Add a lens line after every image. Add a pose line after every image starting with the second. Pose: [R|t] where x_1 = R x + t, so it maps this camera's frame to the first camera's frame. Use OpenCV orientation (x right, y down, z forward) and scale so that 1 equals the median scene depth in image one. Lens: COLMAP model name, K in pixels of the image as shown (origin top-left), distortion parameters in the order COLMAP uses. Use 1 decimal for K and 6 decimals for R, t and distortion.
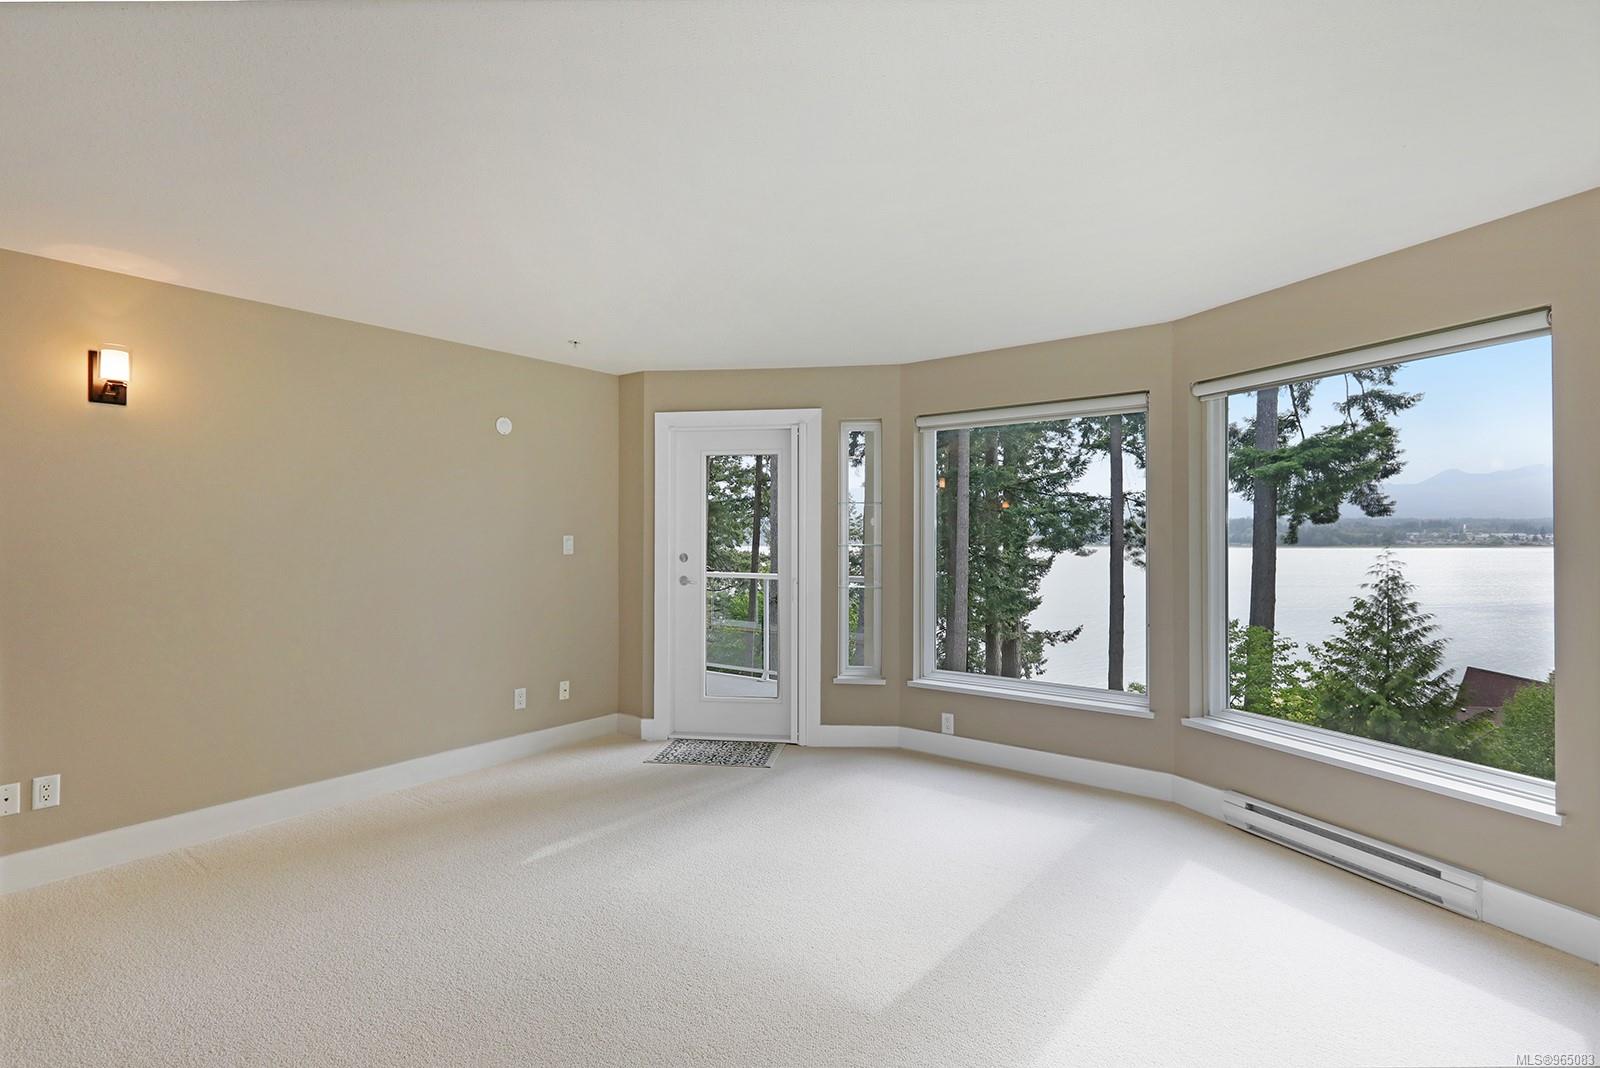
lens RADIAL K [[756.9, 0, 775.0], [0, 756.9, 538.9], [0, 0, 1]] dist [-0.001845, 0.000163]
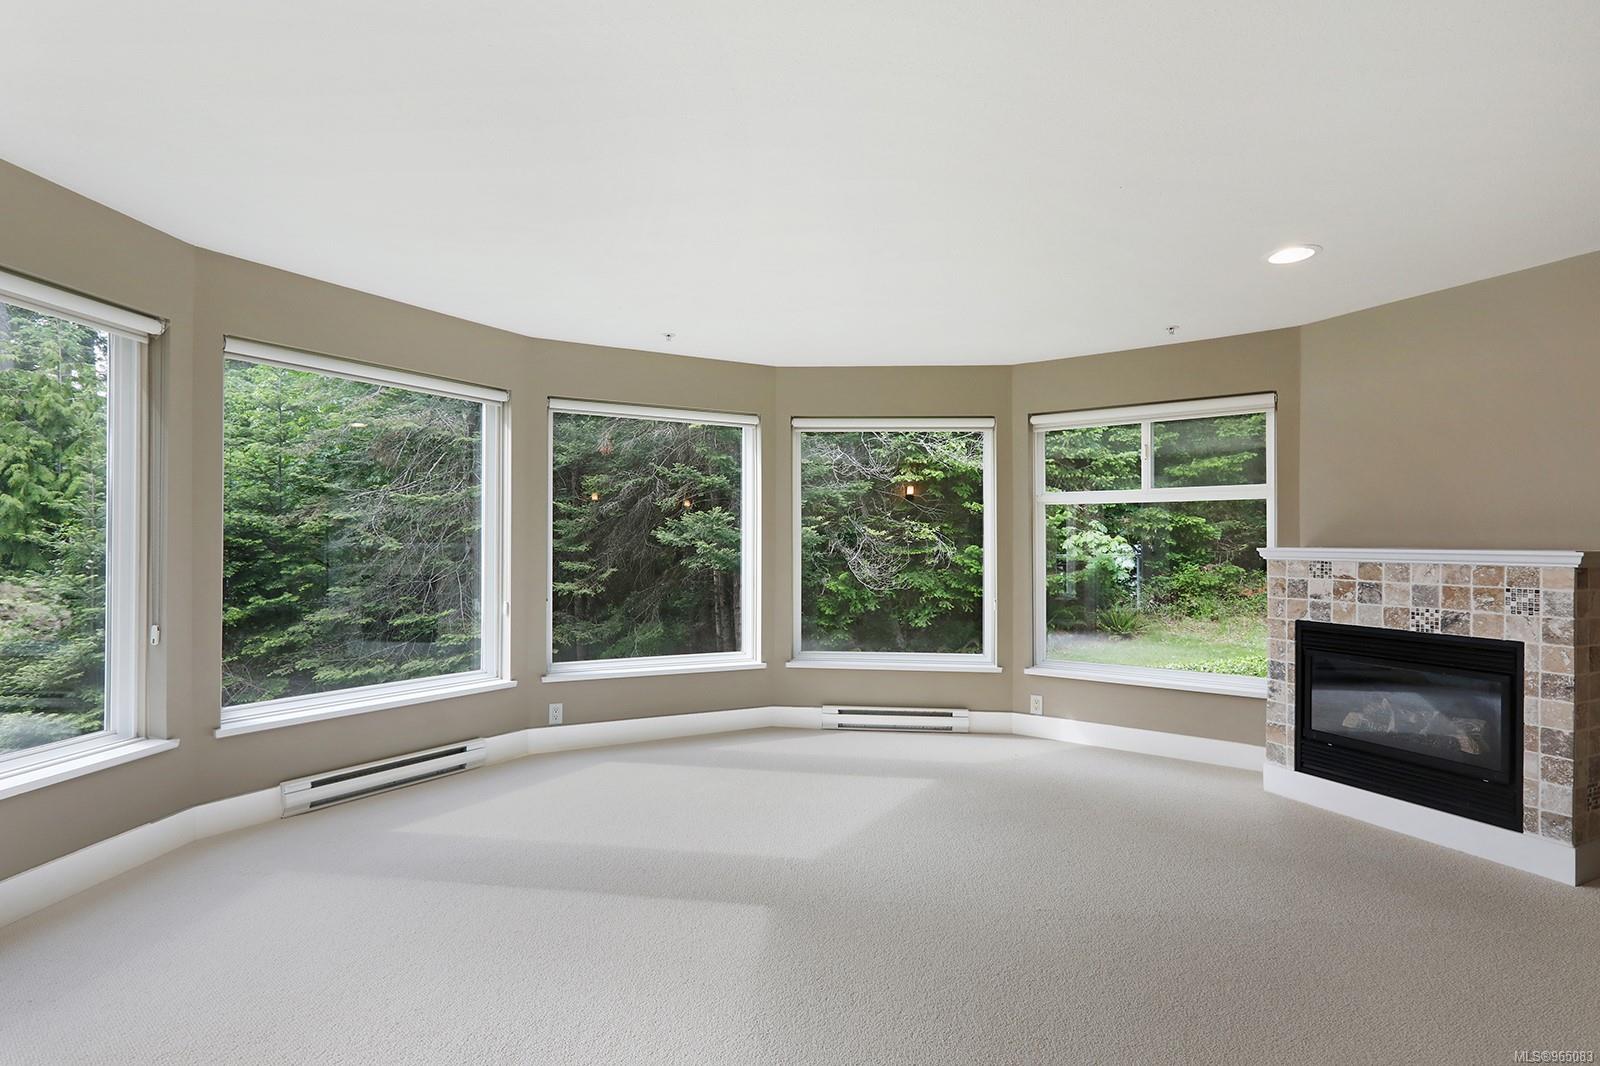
lens RADIAL K [[737.0, 0, 799.9], [0, 737.0, 540.5], [0, 0, 1]] dist [0.002158, 0.000565]
pose [[-0.566094, 0.003052, 0.824335, -0.092210], [-0.007039, 0.999939, -0.008537, 0.005438], [-0.824311, -0.010635, -0.566037, 0.170660]]
